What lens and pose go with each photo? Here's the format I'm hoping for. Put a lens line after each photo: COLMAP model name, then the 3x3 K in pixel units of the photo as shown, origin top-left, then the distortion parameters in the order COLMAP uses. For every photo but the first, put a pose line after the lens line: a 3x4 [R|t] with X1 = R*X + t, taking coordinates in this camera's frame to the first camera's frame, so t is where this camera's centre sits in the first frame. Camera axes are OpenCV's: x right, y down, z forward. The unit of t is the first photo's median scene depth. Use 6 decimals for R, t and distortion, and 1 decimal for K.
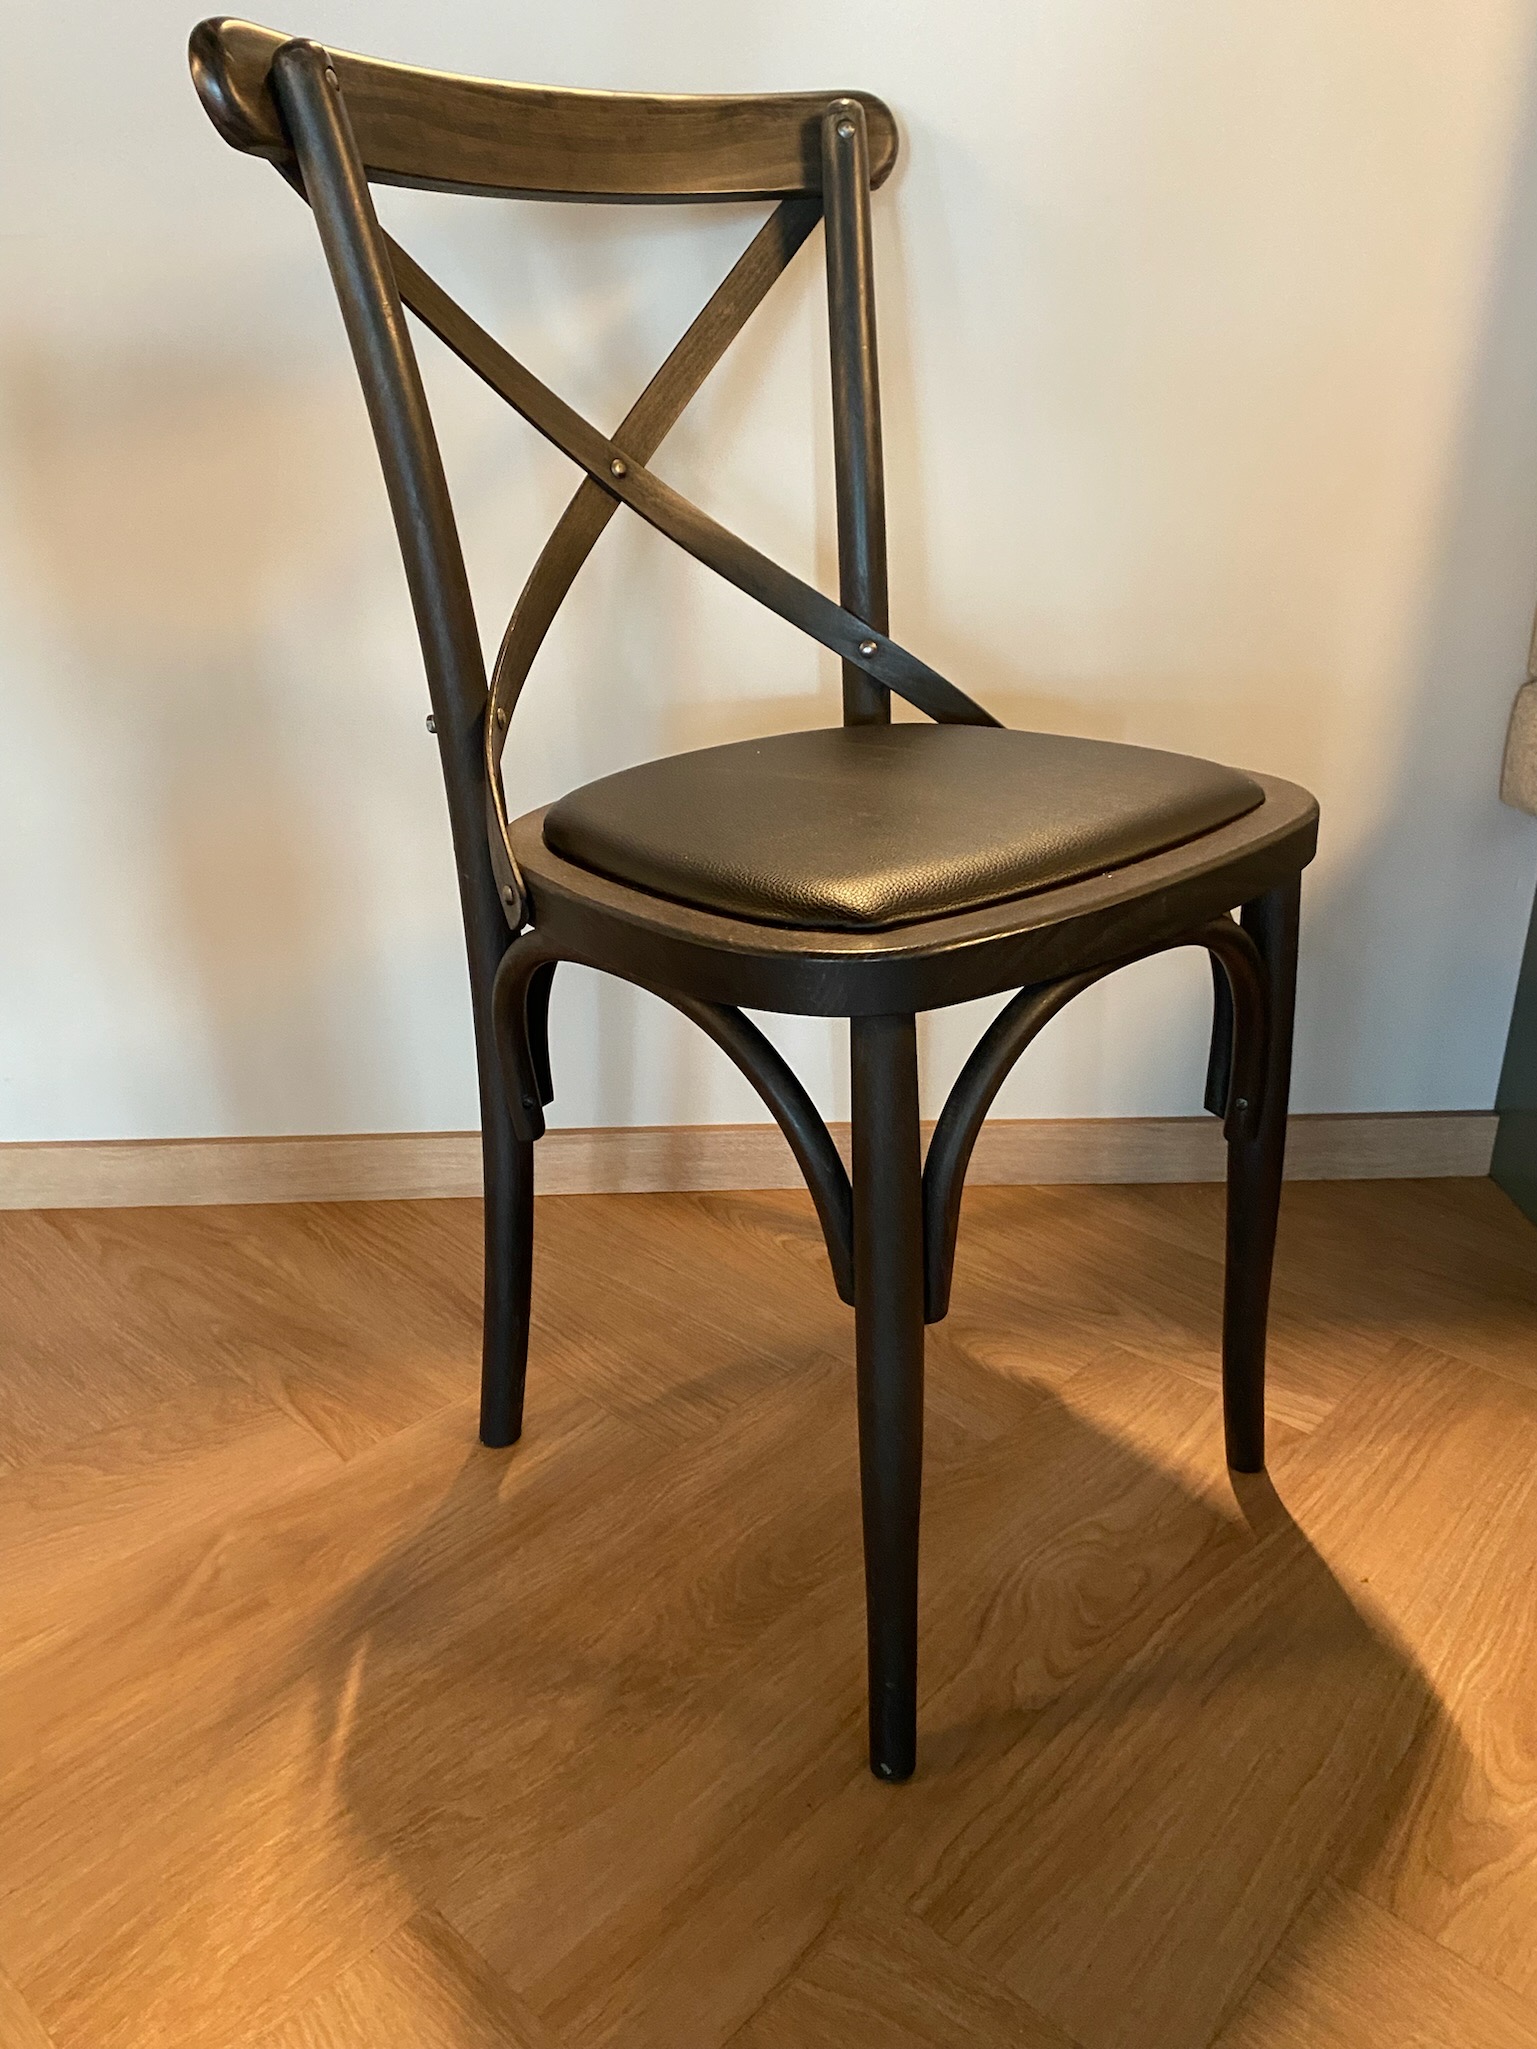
lens RADIAL K [[1546.9, 0, 780.6], [0, 1546.9, 1035.4], [0, 0, 1]] dist [0.029222, -0.019125]
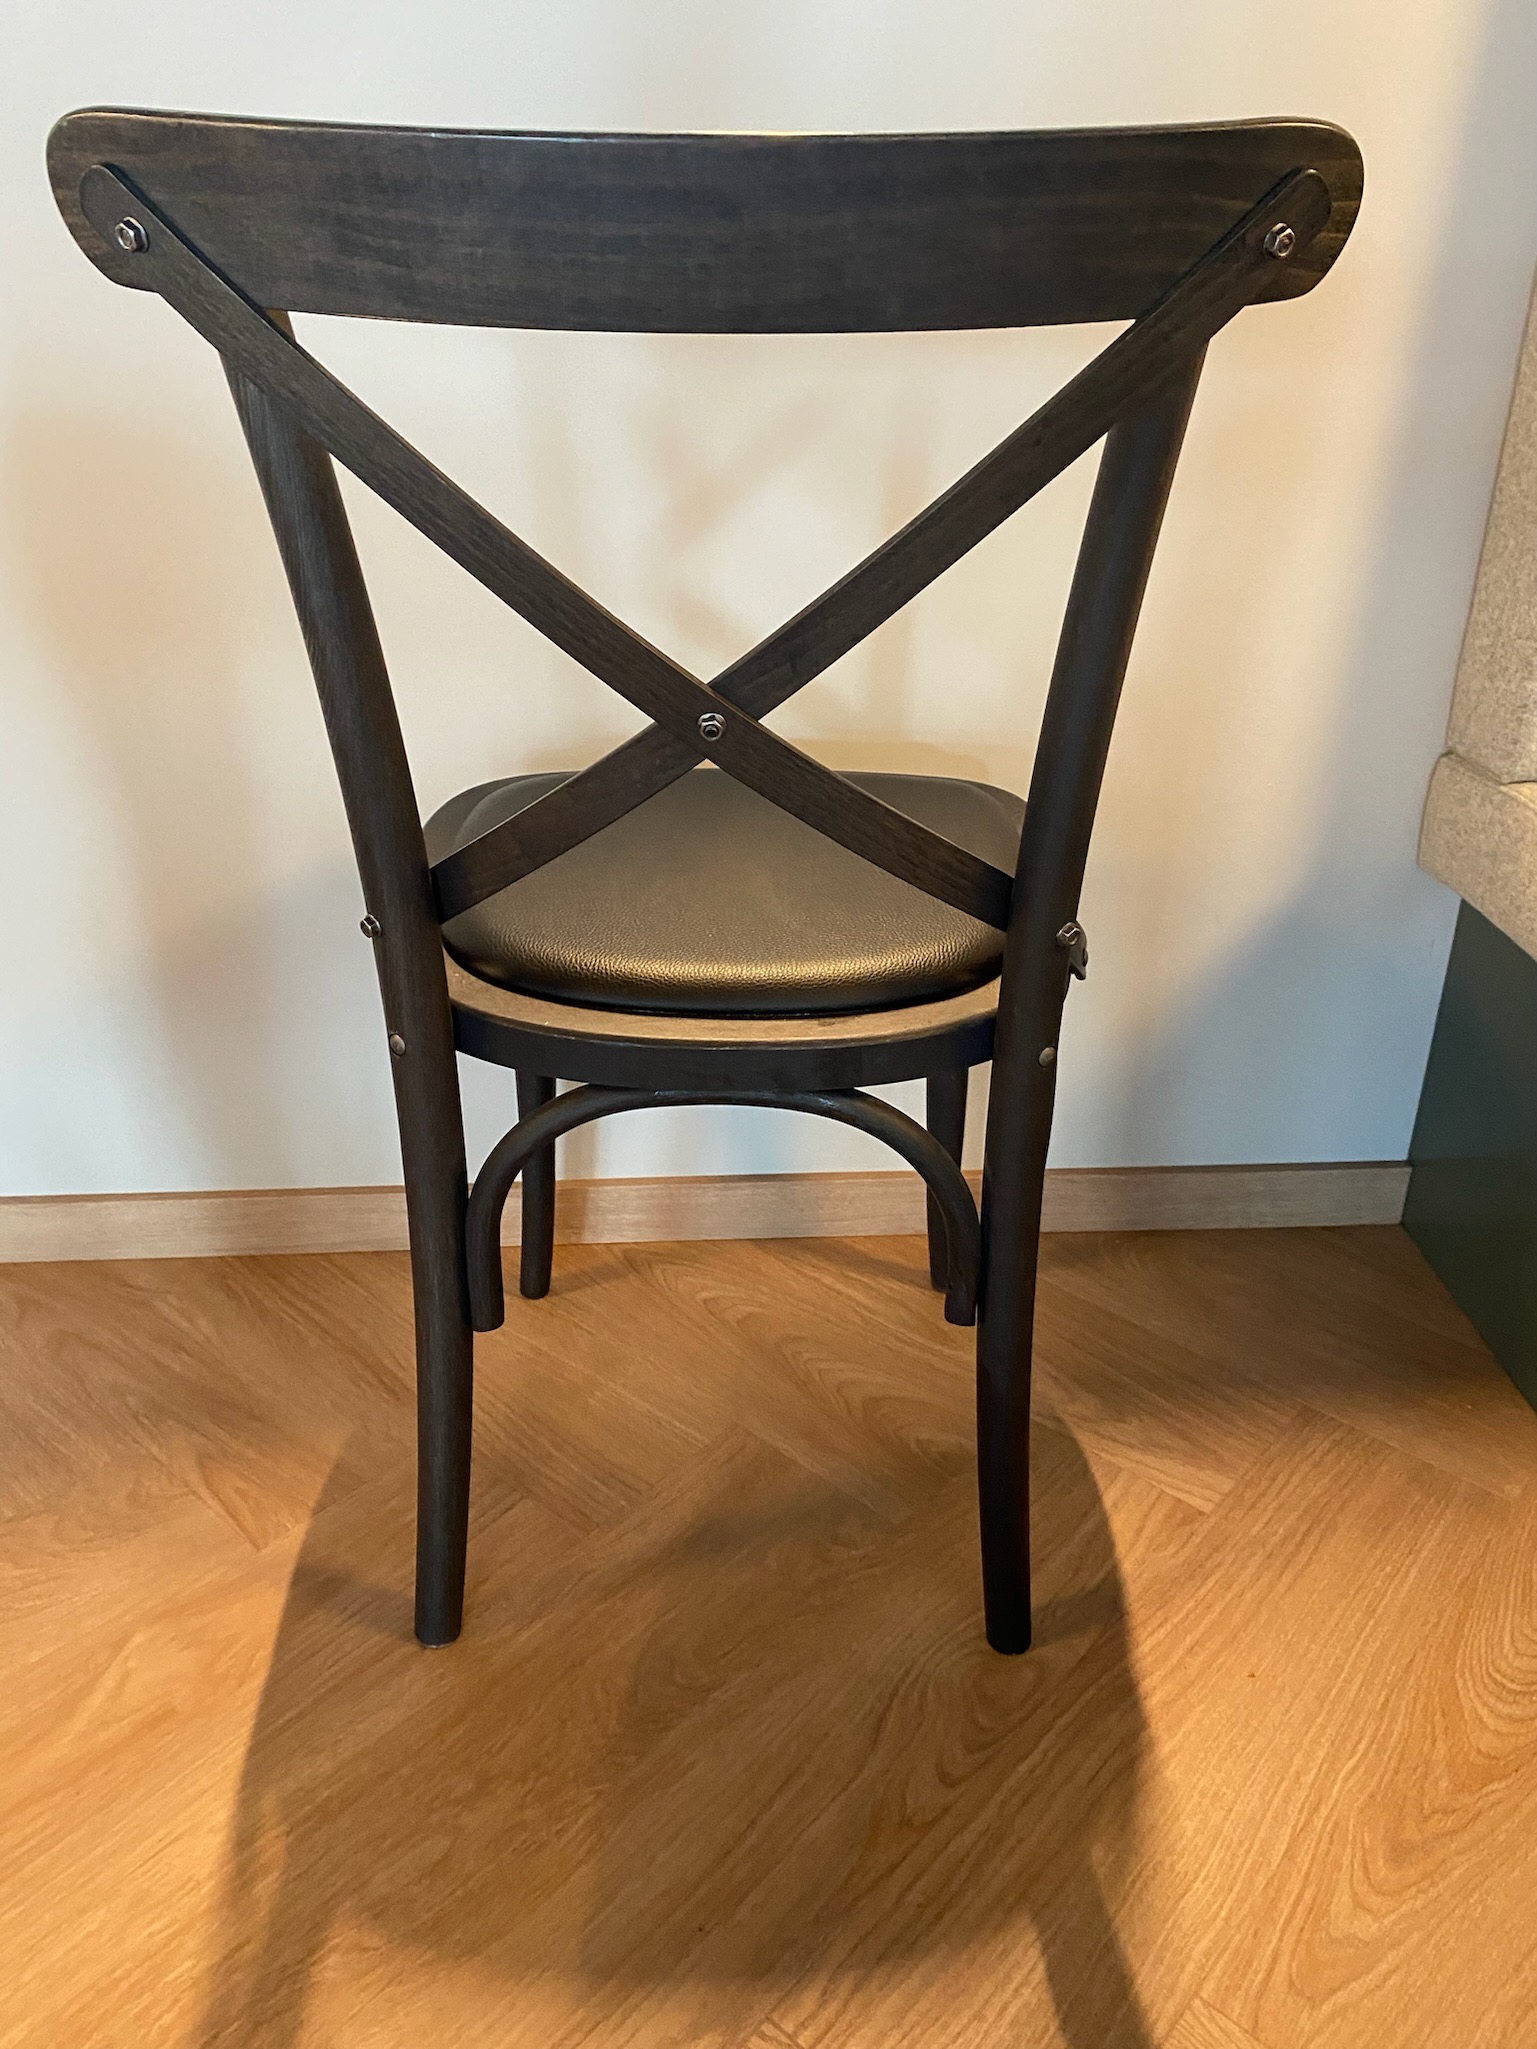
lens RADIAL K [[1546.9, 0, 780.6], [0, 1546.9, 1035.4], [0, 0, 1]] dist [0.029222, -0.019125]
pose [[0.999731, 0.001172, 0.023175, 0.038805], [-0.002398, 0.998594, 0.052952, -0.124588], [-0.023081, -0.052994, 0.998328, 0.001302]]
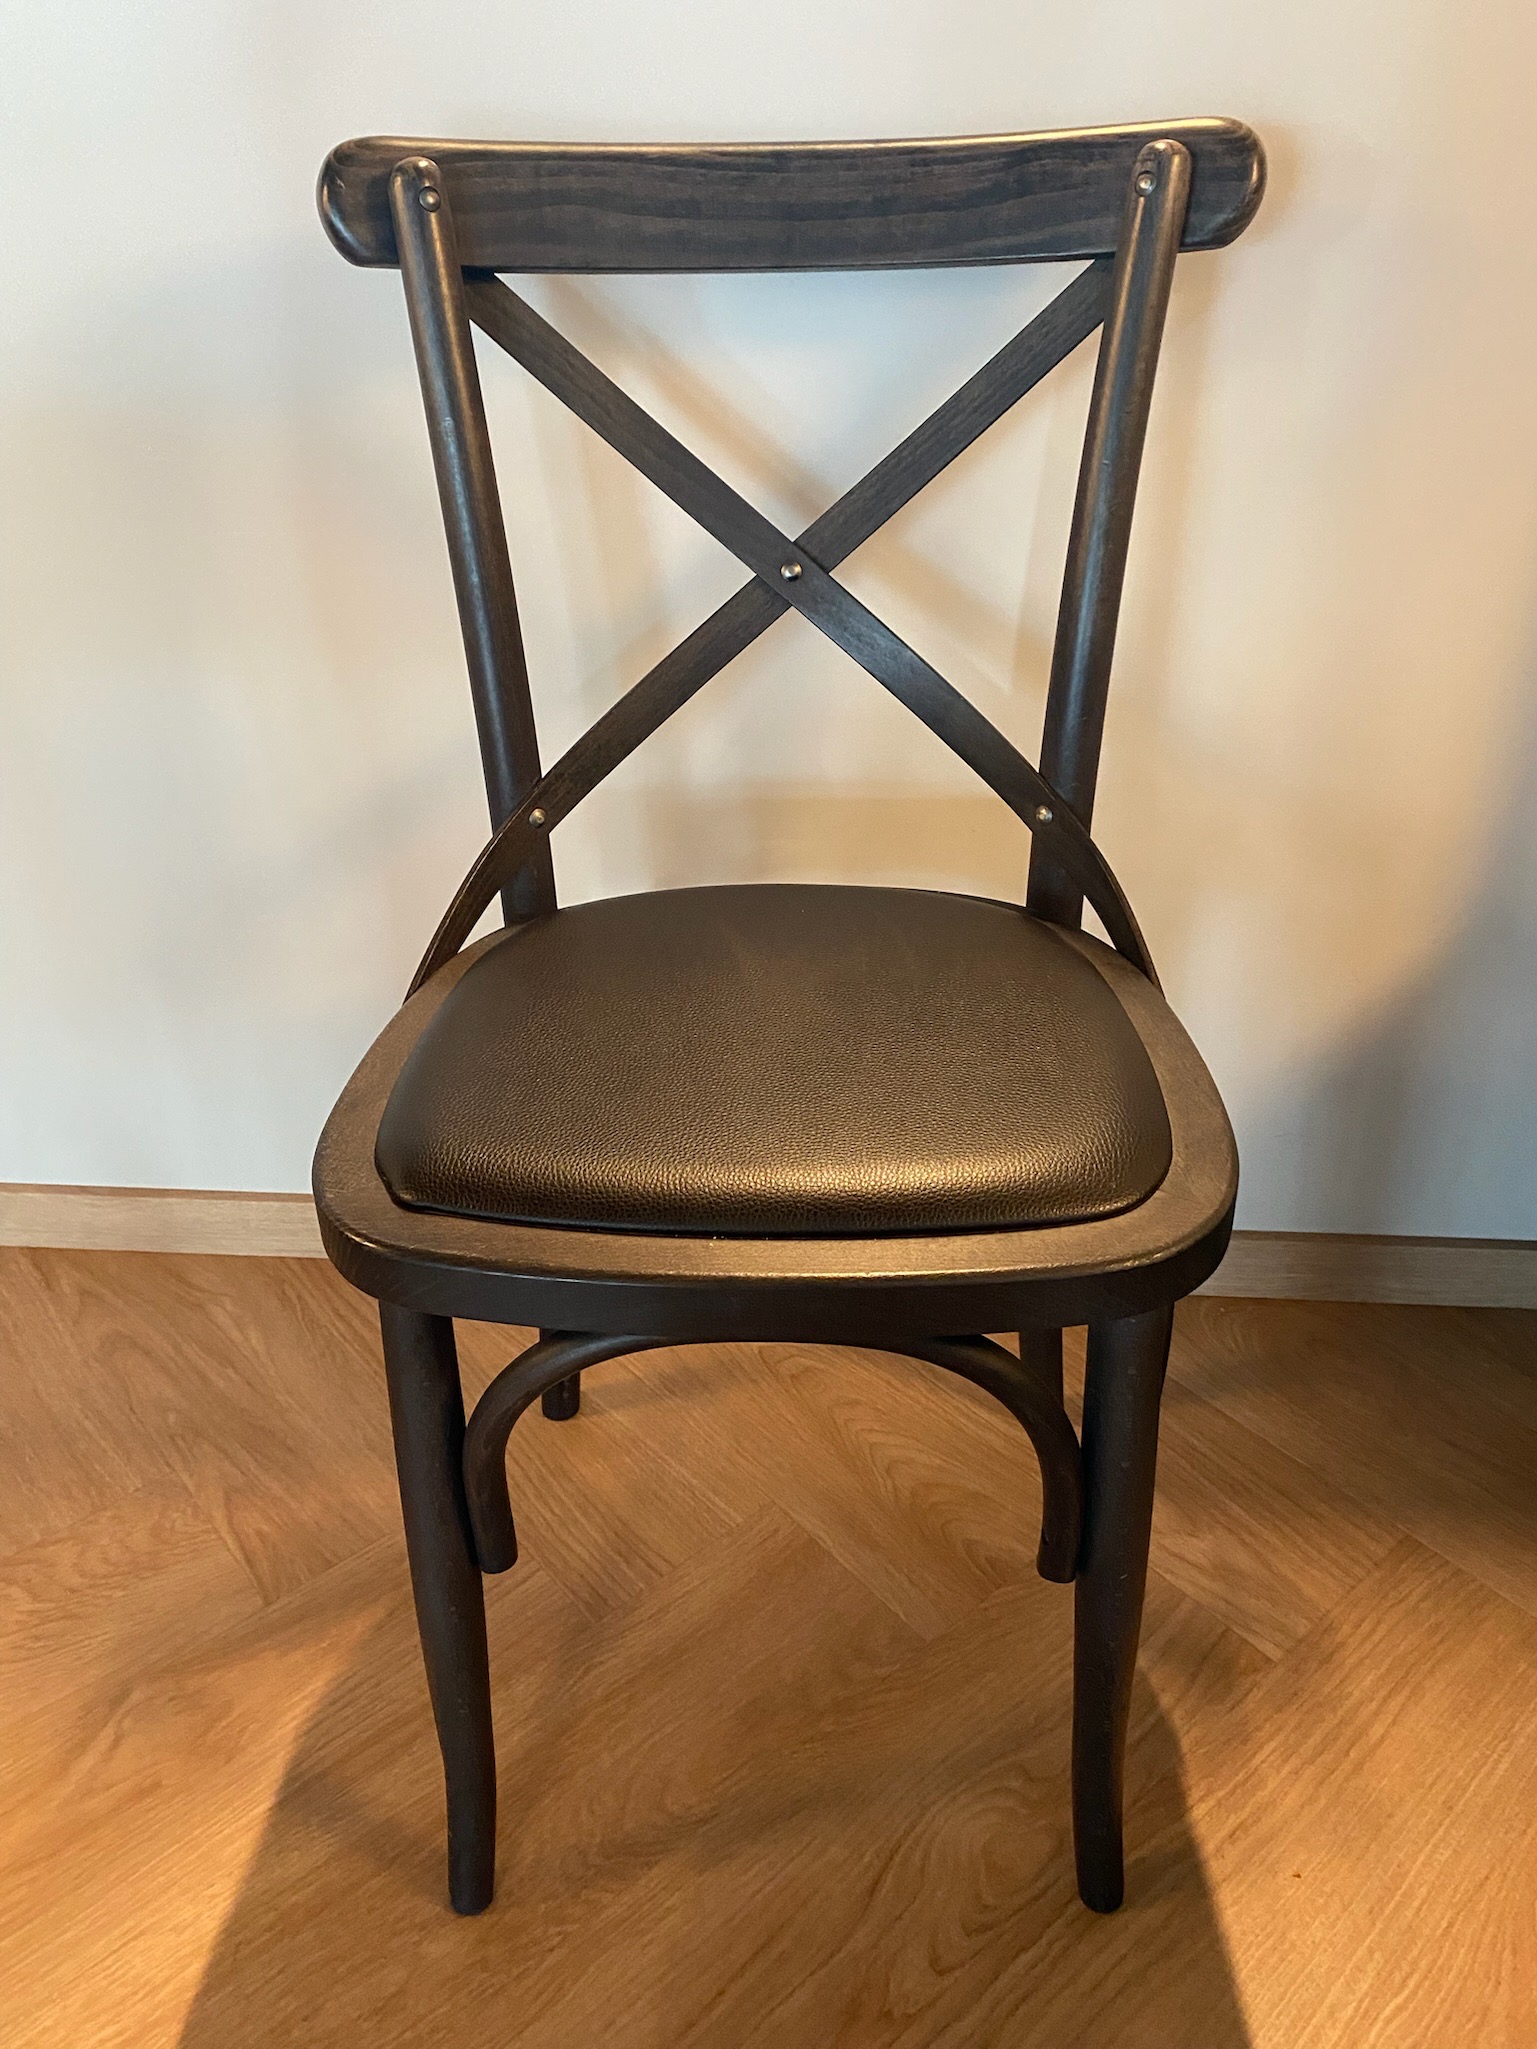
lens RADIAL K [[1546.9, 0, 780.6], [0, 1546.9, 1035.4], [0, 0, 1]] dist [0.029222, -0.019125]
pose [[0.993572, 0.055133, -0.098871, 0.132187], [-0.041074, 0.989444, 0.138974, -0.255568], [0.105490, -0.134019, 0.985348, 0.118673]]
